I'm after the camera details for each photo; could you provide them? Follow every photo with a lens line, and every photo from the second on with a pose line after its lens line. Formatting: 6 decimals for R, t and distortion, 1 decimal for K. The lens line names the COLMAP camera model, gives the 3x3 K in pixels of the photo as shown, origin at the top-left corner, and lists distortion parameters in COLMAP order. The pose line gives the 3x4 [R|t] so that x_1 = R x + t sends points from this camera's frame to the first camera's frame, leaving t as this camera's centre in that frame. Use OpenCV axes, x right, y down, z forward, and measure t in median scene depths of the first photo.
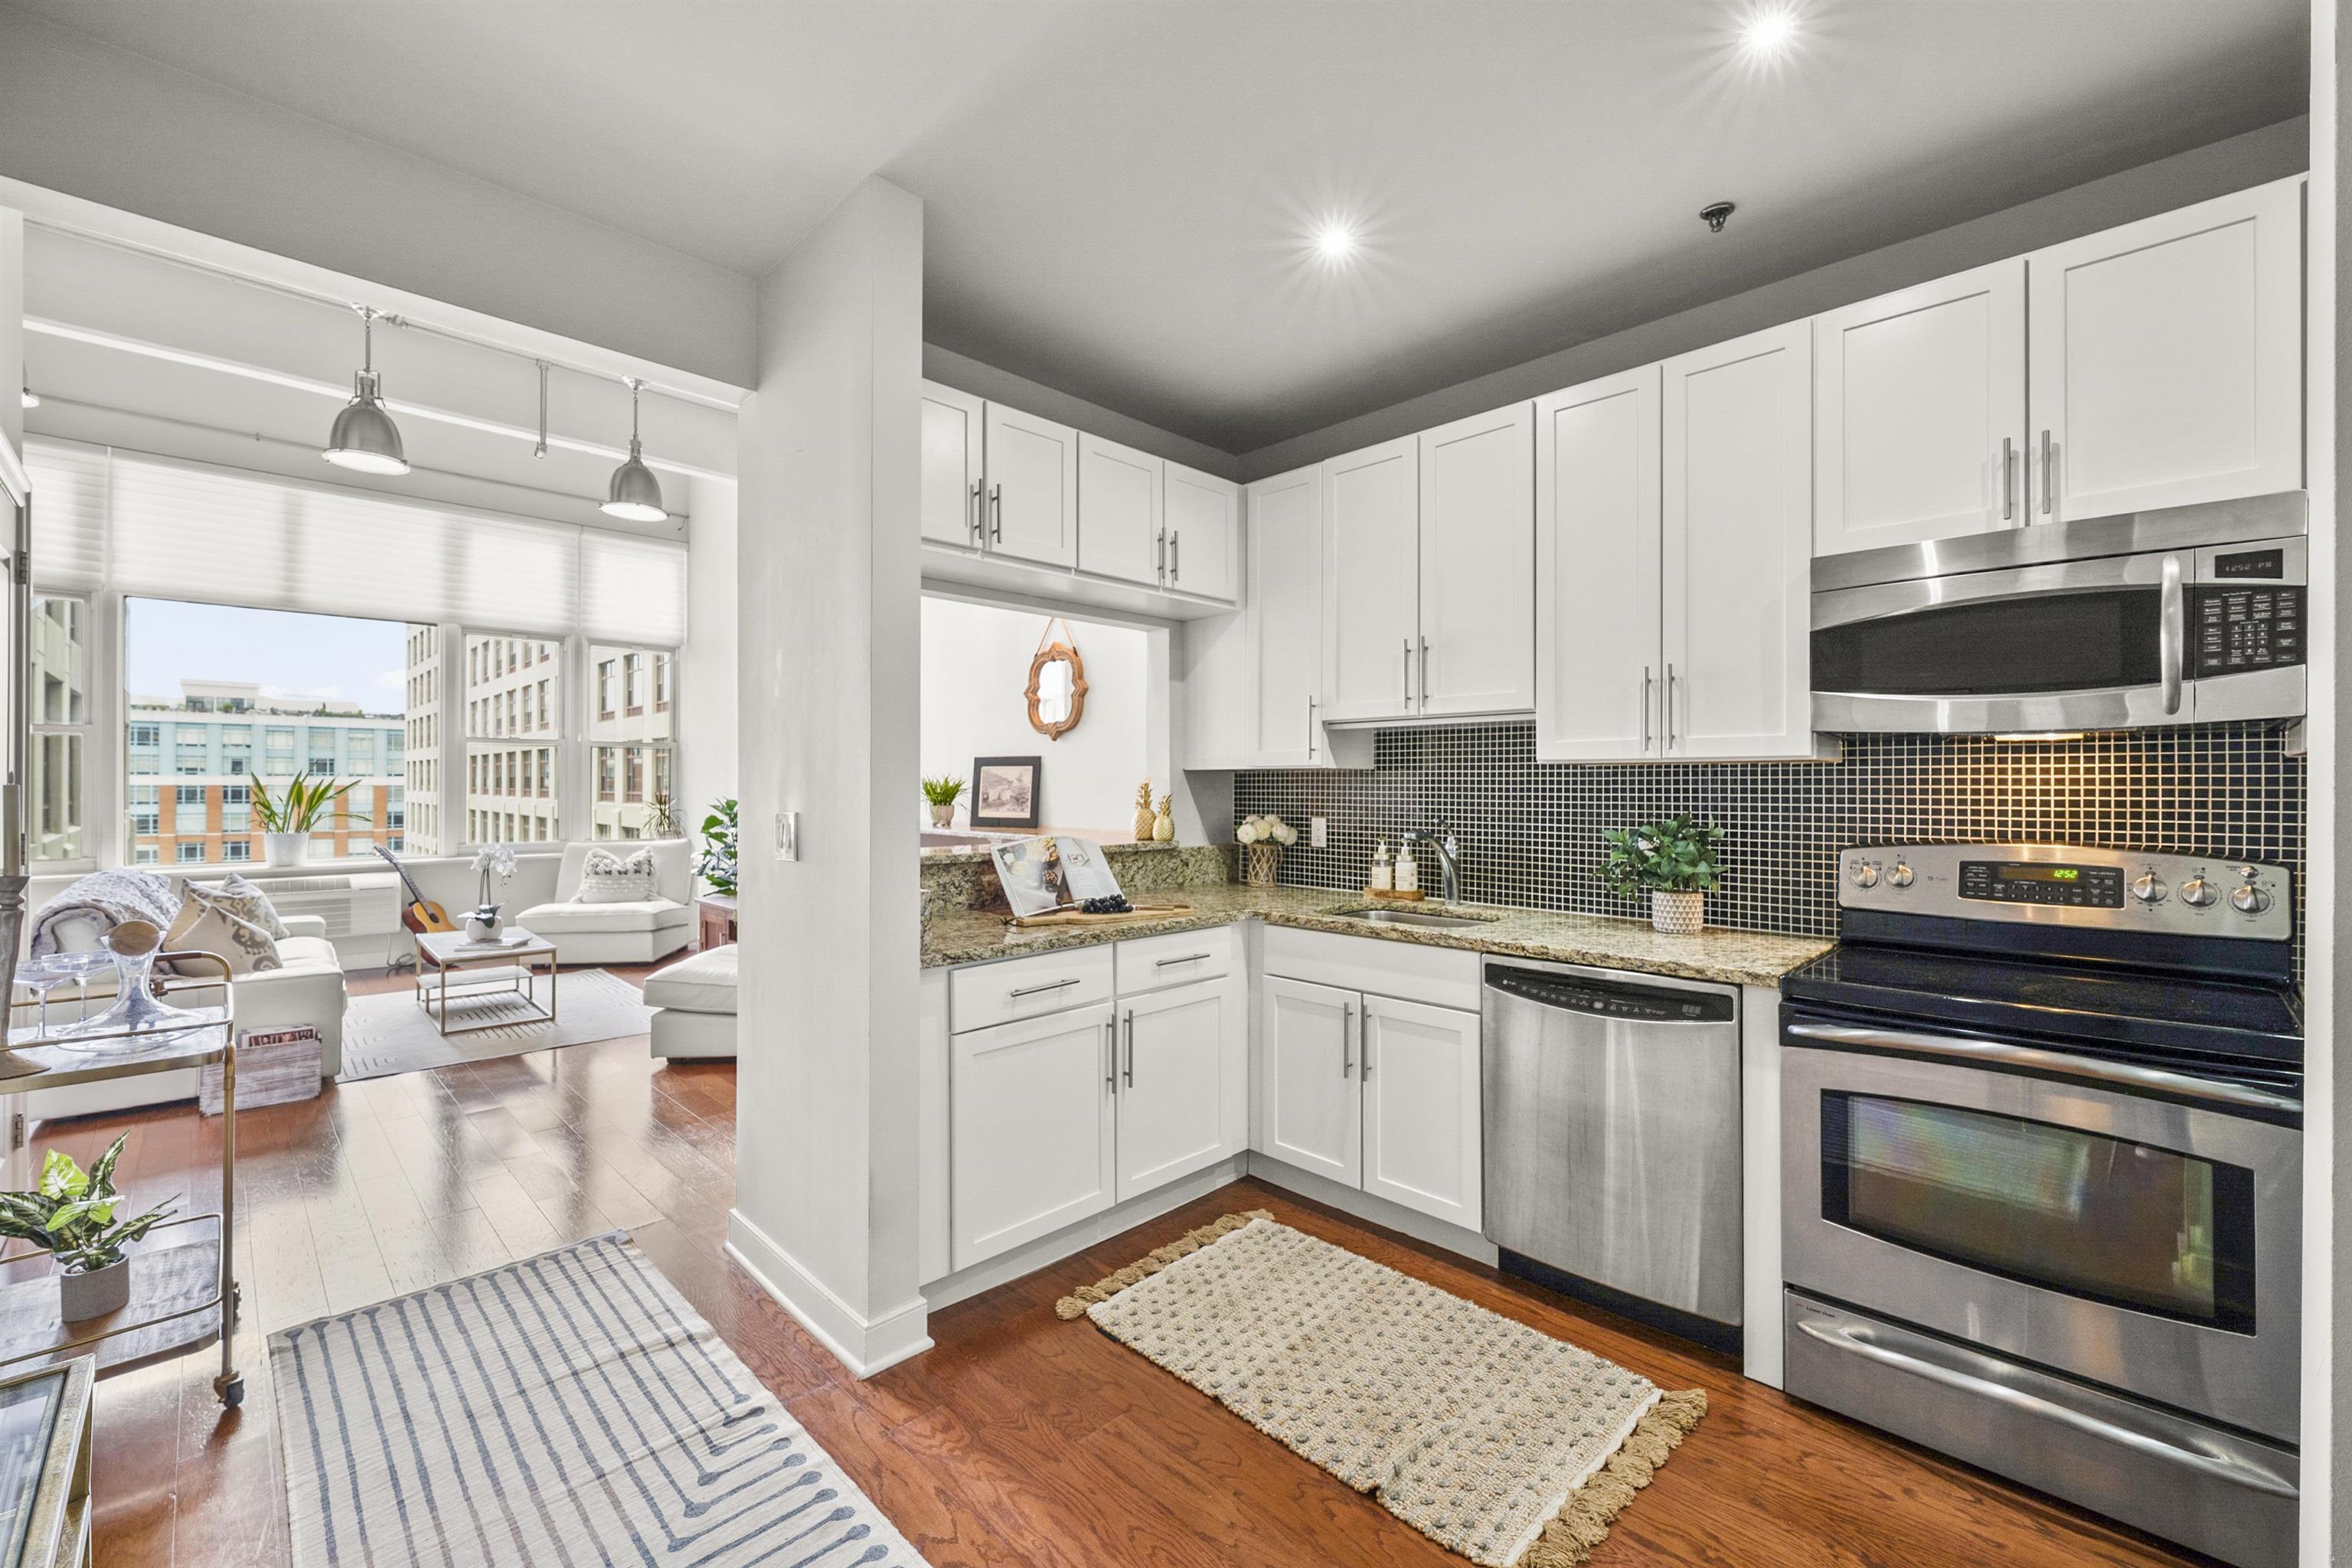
lens RADIAL K [[958.5, 0, 1176.0], [0, 958.5, 784.0], [0, 0, 1]] dist [0.002201, -0.000300]
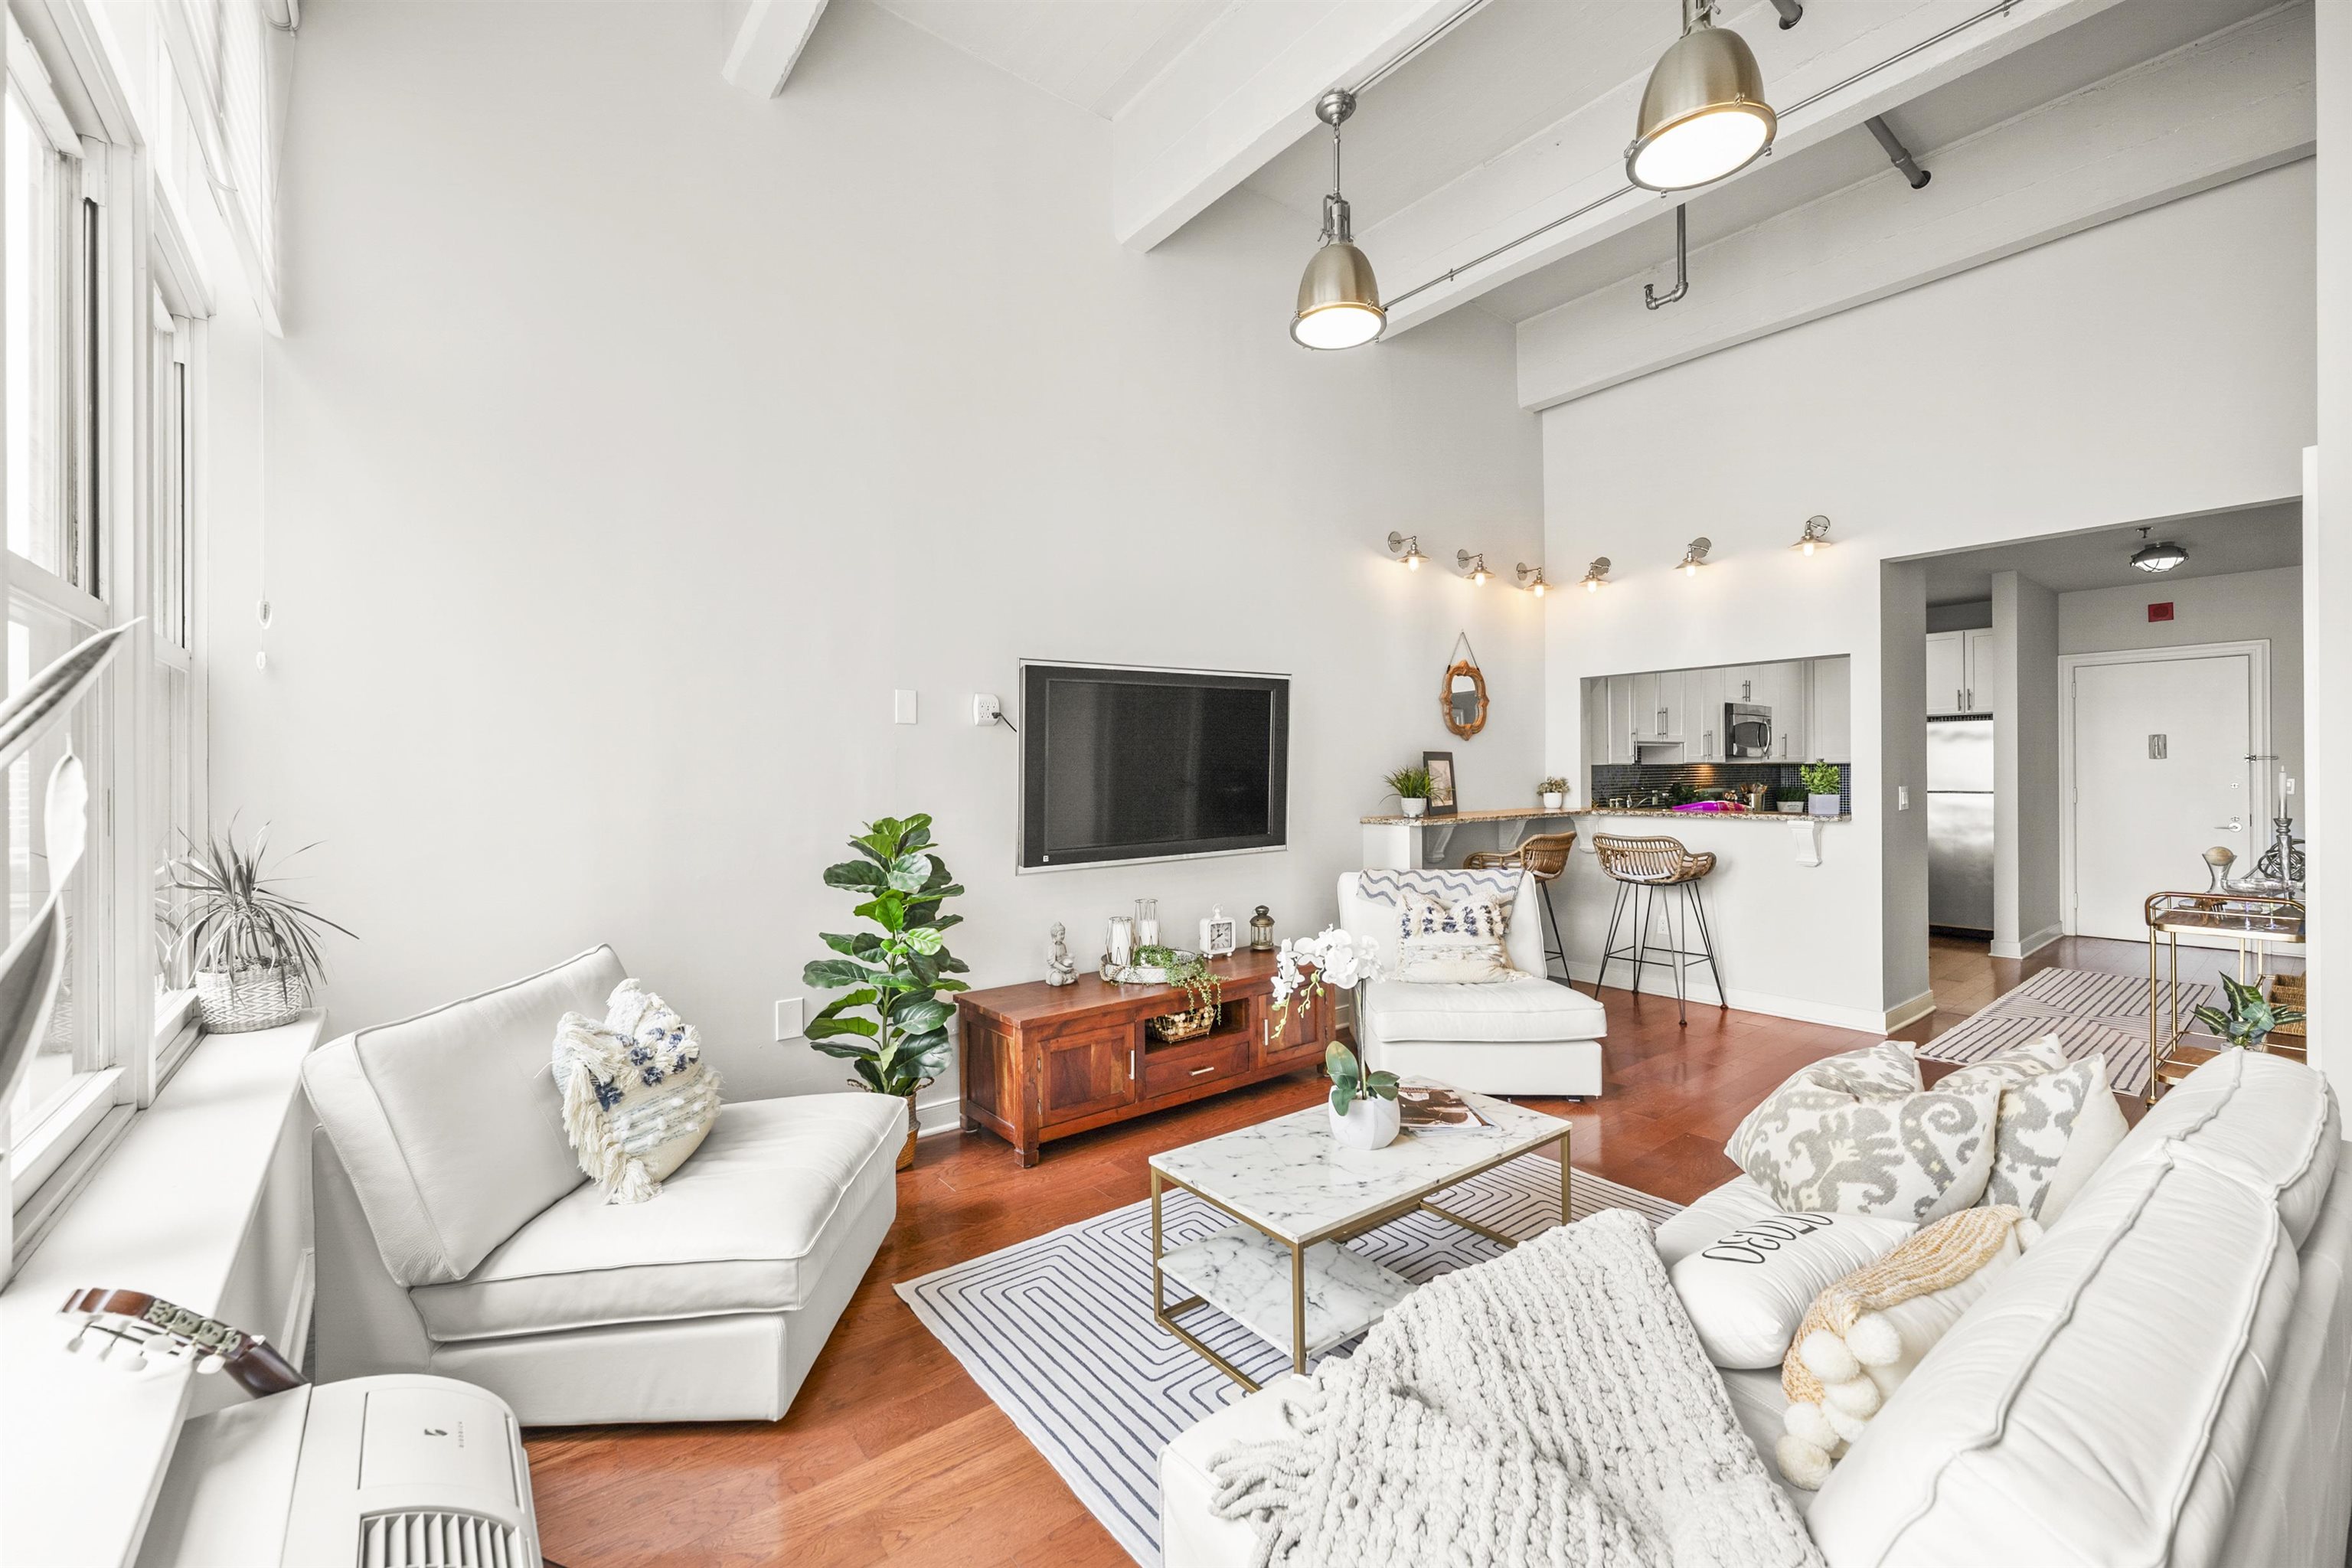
lens RADIAL K [[950.6, 0, 1179.7], [0, 950.6, 778.5], [0, 0, 1]] dist [-0.001529, -0.000374]
pose [[0.114612, -0.006847, 0.993387, -1.907267], [0.011436, 0.999919, 0.005572, -0.010548], [-0.993345, 0.010722, 0.114681, 1.694711]]
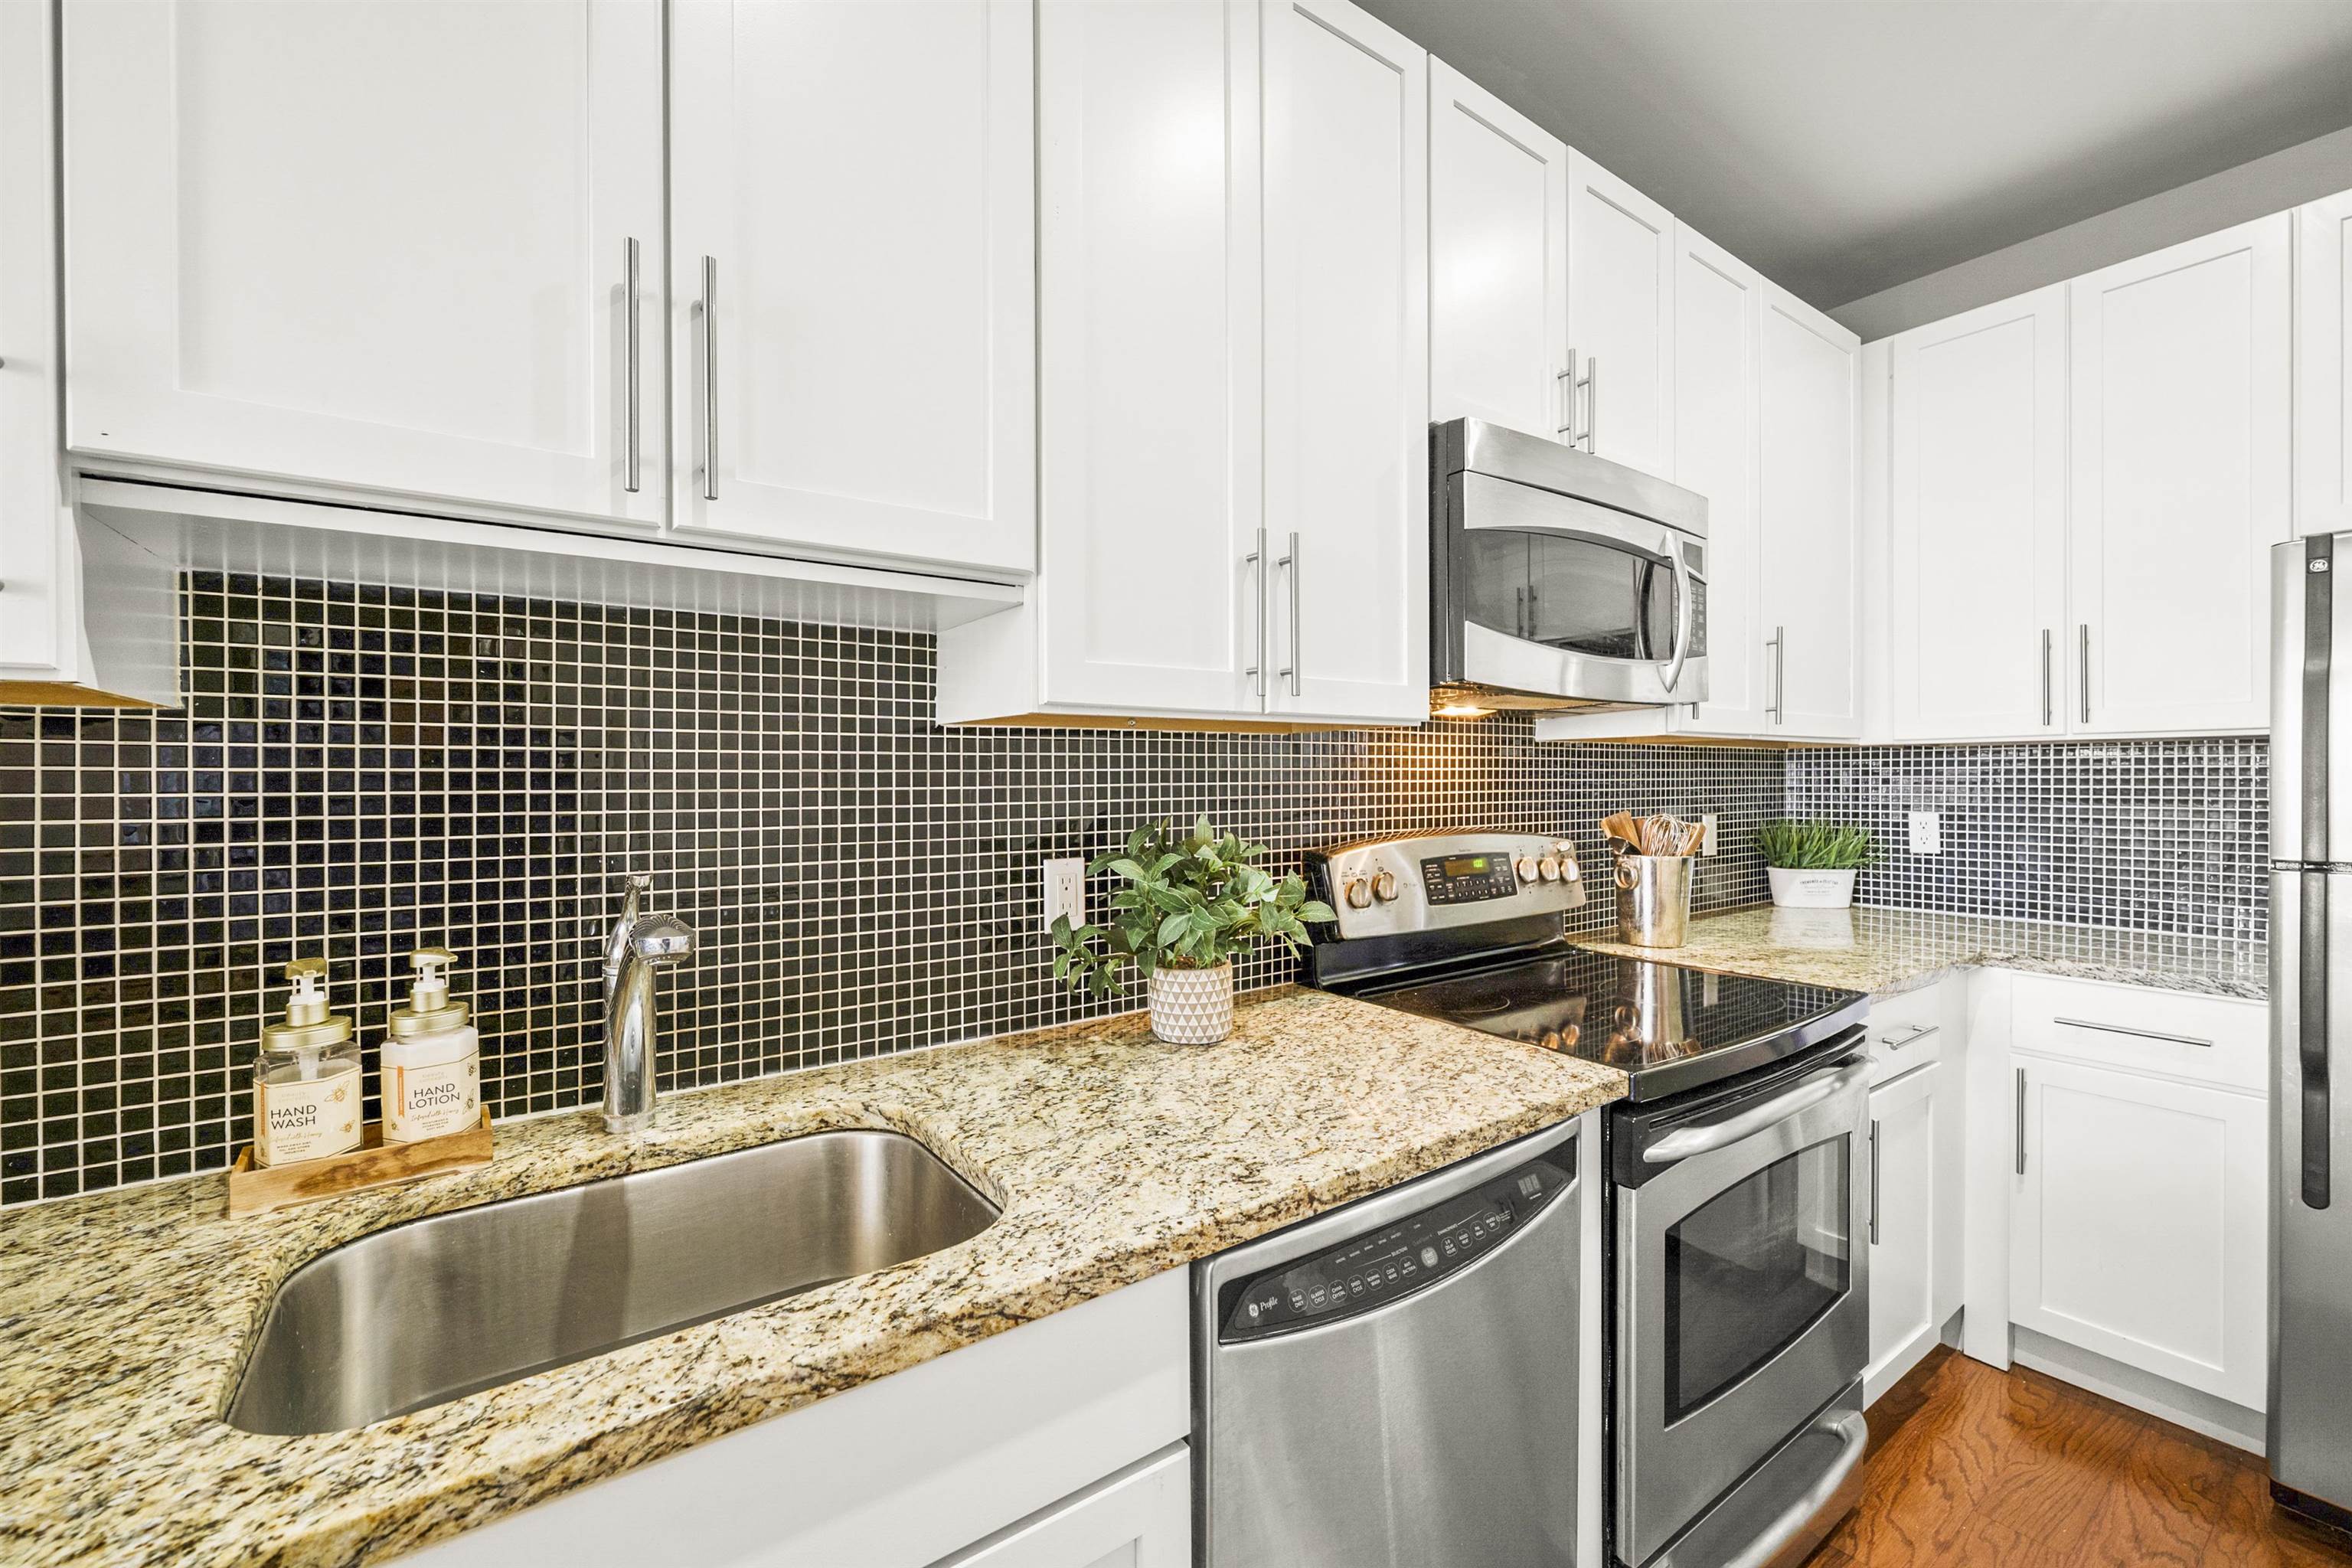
lens RADIAL K [[962.0, 0, 1179.2], [0, 962.0, 782.3], [0, 0, 1]] dist [0.000186, -0.000410]
pose [[0.162254, -0.009141, 0.986707, -0.011249], [0.006411, 0.999946, 0.008210, 0.004605], [-0.986728, 0.004993, 0.162304, 0.722530]]
